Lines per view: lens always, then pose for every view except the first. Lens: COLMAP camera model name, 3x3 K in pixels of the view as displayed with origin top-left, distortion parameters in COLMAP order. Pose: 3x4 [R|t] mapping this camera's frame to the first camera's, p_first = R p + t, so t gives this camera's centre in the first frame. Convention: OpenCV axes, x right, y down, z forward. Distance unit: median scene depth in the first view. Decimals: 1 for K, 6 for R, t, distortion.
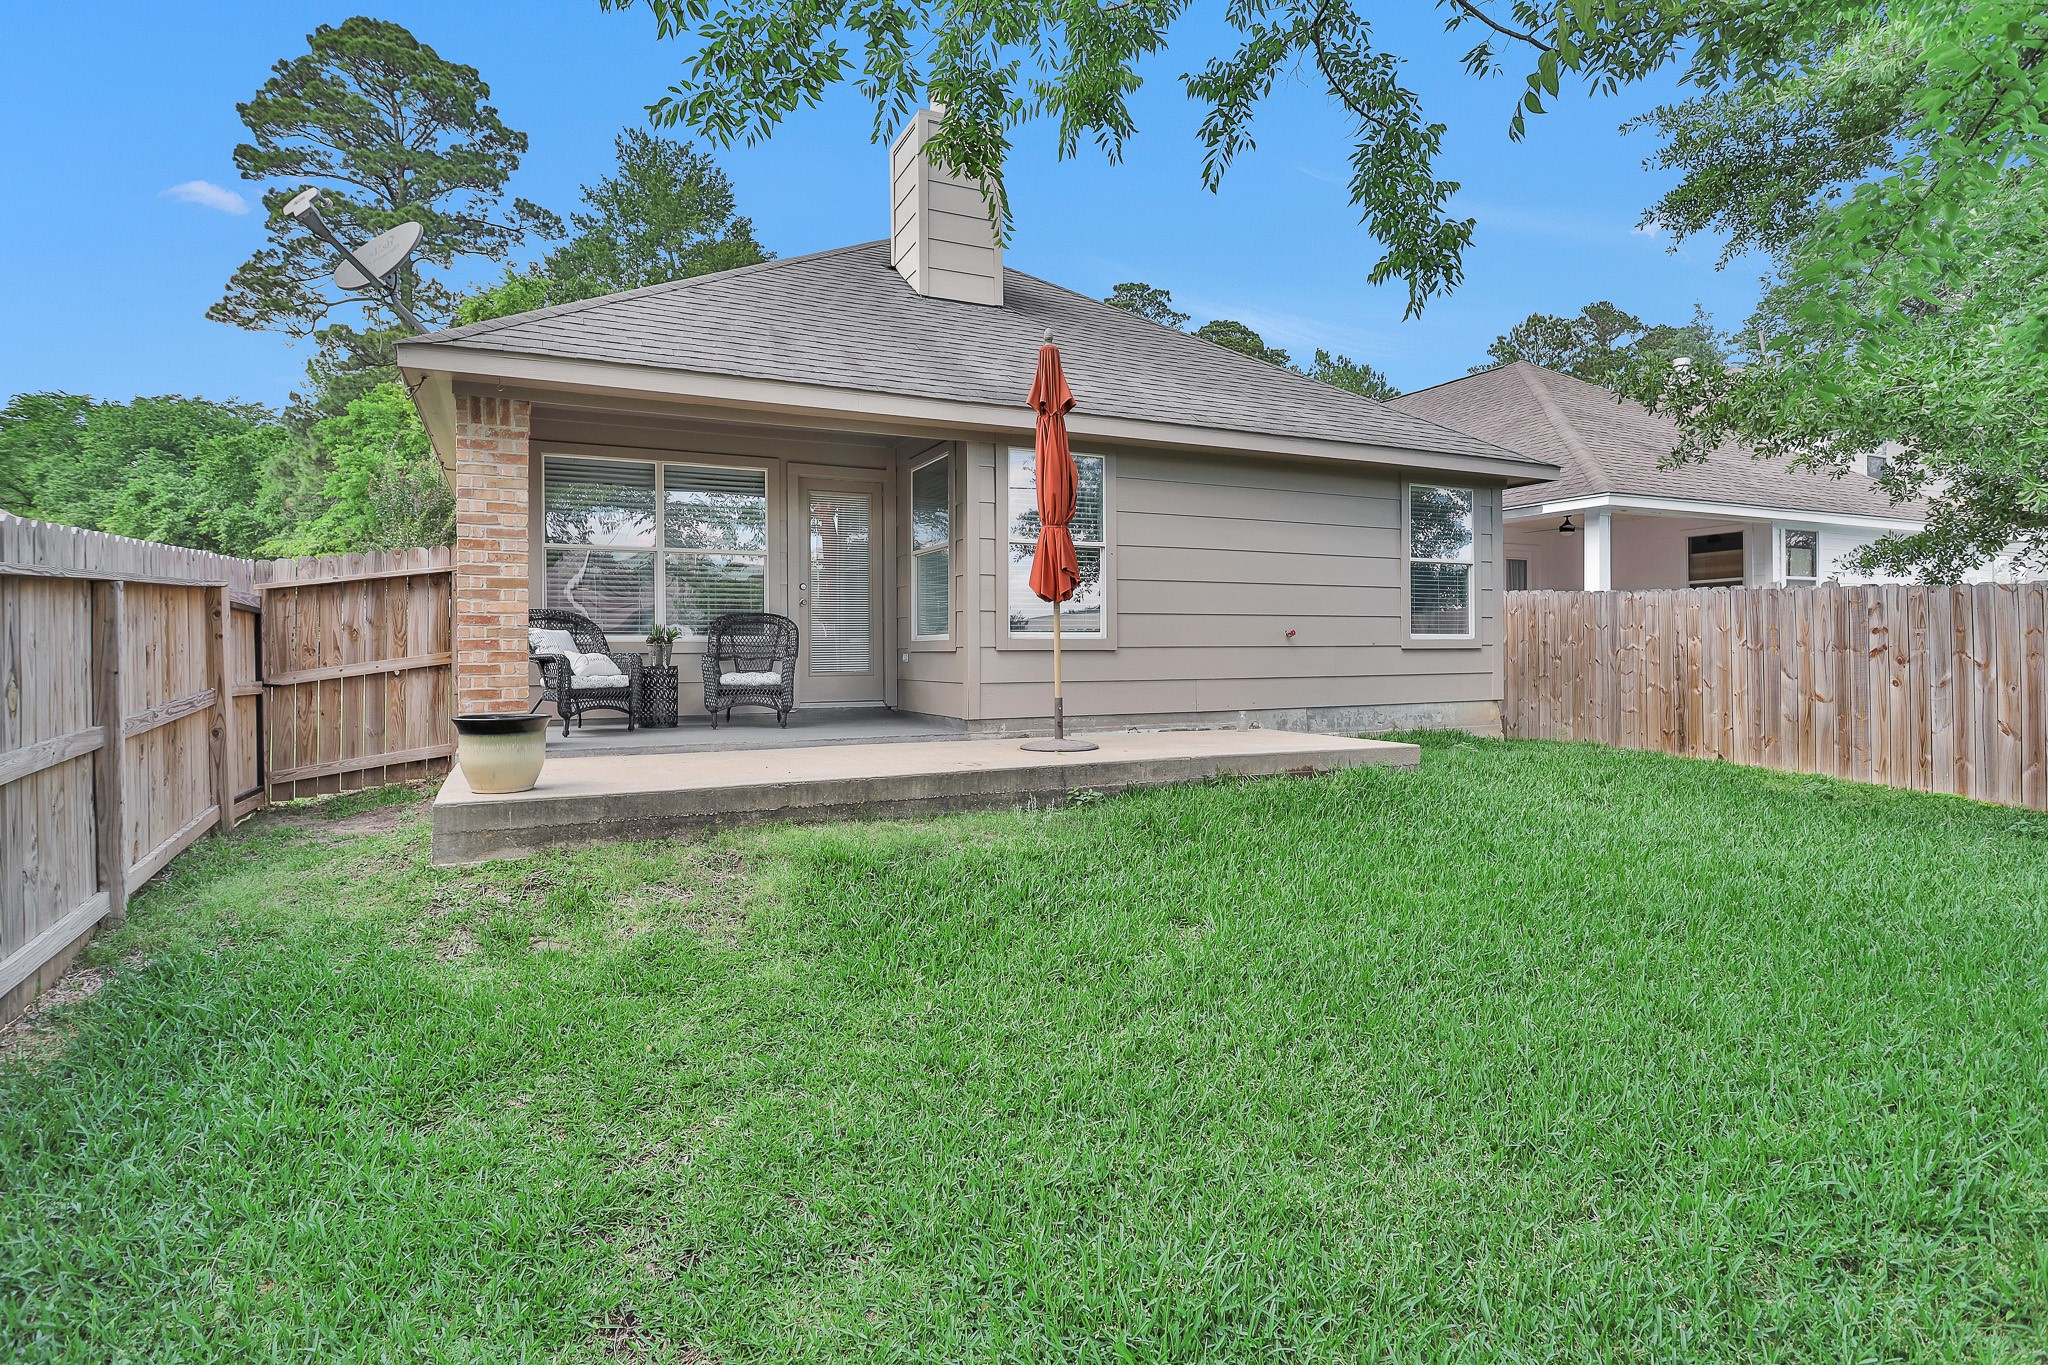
lens RADIAL K [[1019.4, 0, 1024.5], [0, 1019.4, 651.9], [0, 0, 1]] dist [-0.022242, 0.011740]
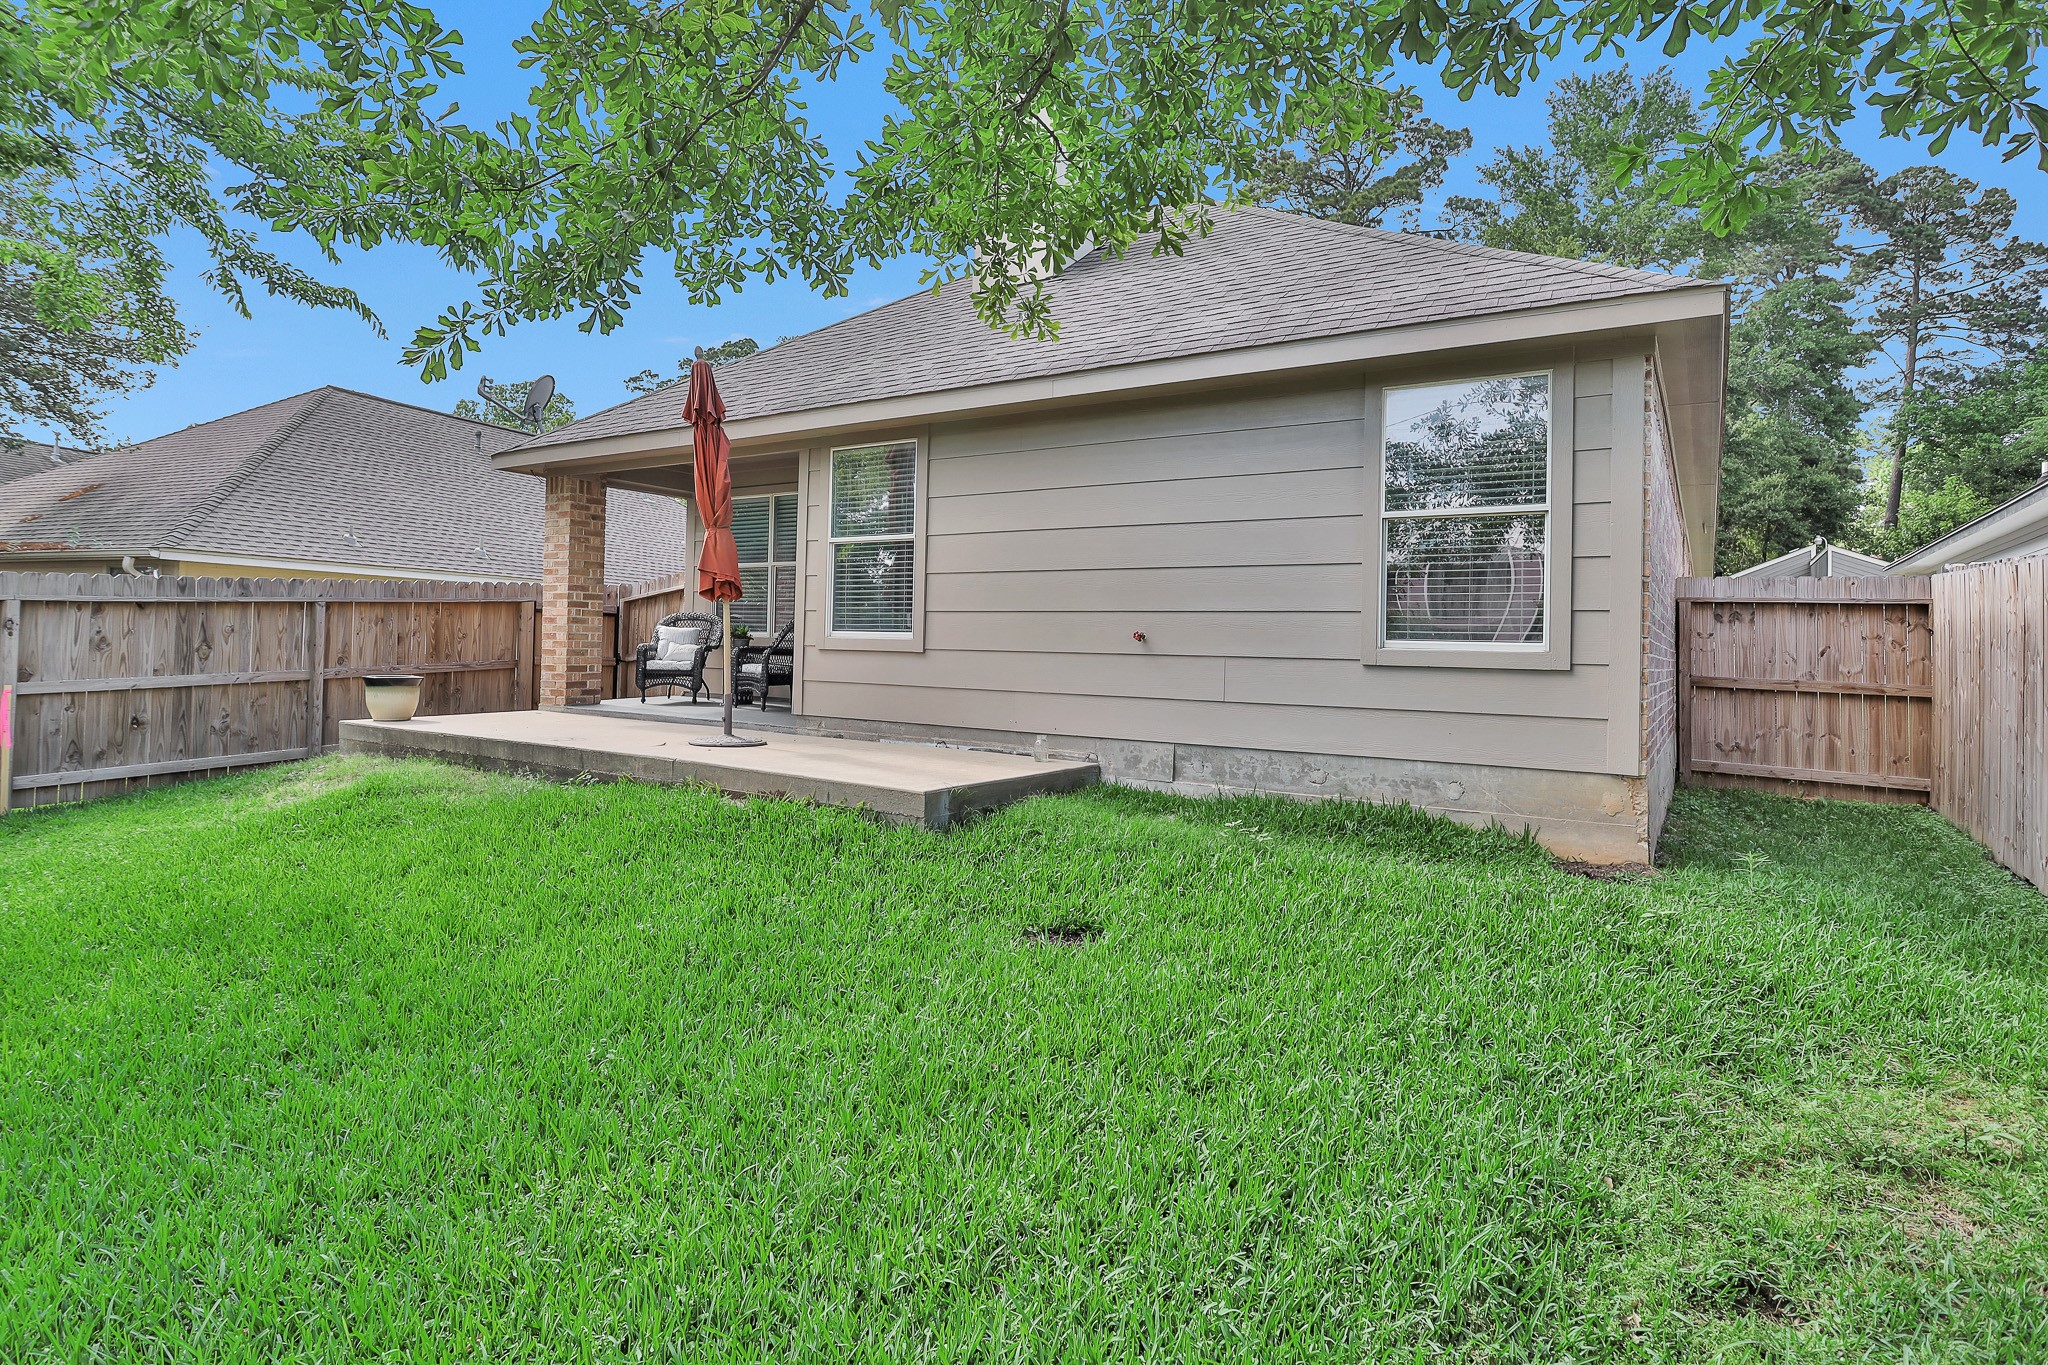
lens RADIAL K [[1067.6, 0, 1022.5], [0, 1067.6, 633.9], [0, 0, 1]] dist [-0.026071, 0.013154]
pose [[0.521737, 0.008789, -0.853061, 0.944687], [-0.024814, 0.999680, -0.004877, -0.015841], [0.852745, 0.023712, 0.521789, 0.586272]]
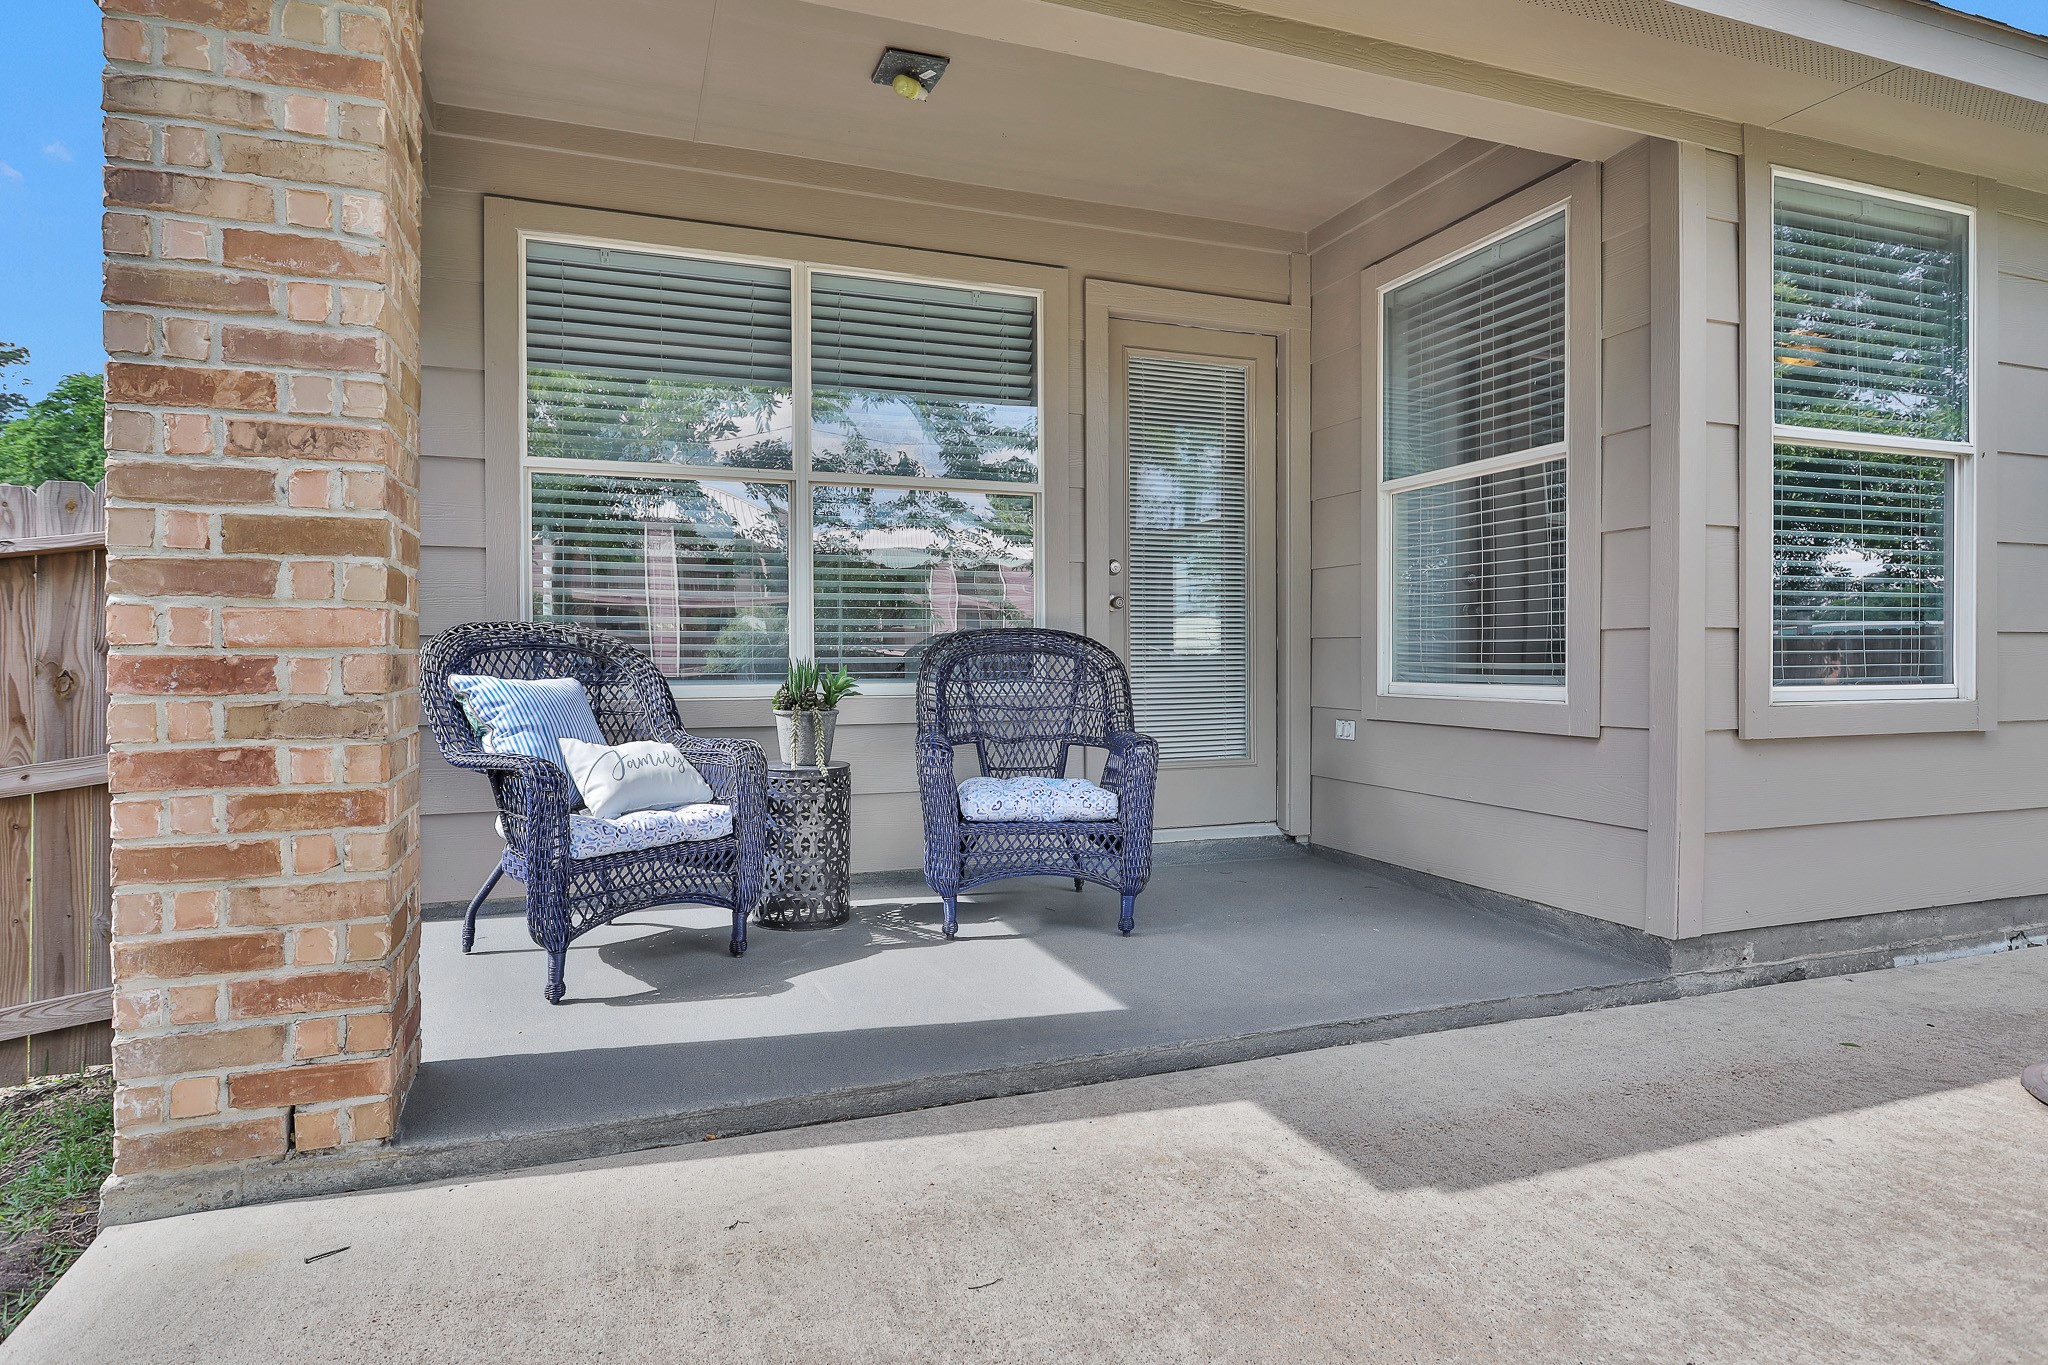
lens RADIAL K [[1108.1, 0, 1019.8], [0, 1108.1, 647.6], [0, 0, 1]] dist [-0.012518, 0.002552]
pose [[0.995213, 0.003146, -0.097683, -0.227970], [-0.003733, 0.999976, -0.005833, -0.028944], [0.097662, 0.006170, 0.995201, 0.565578]]
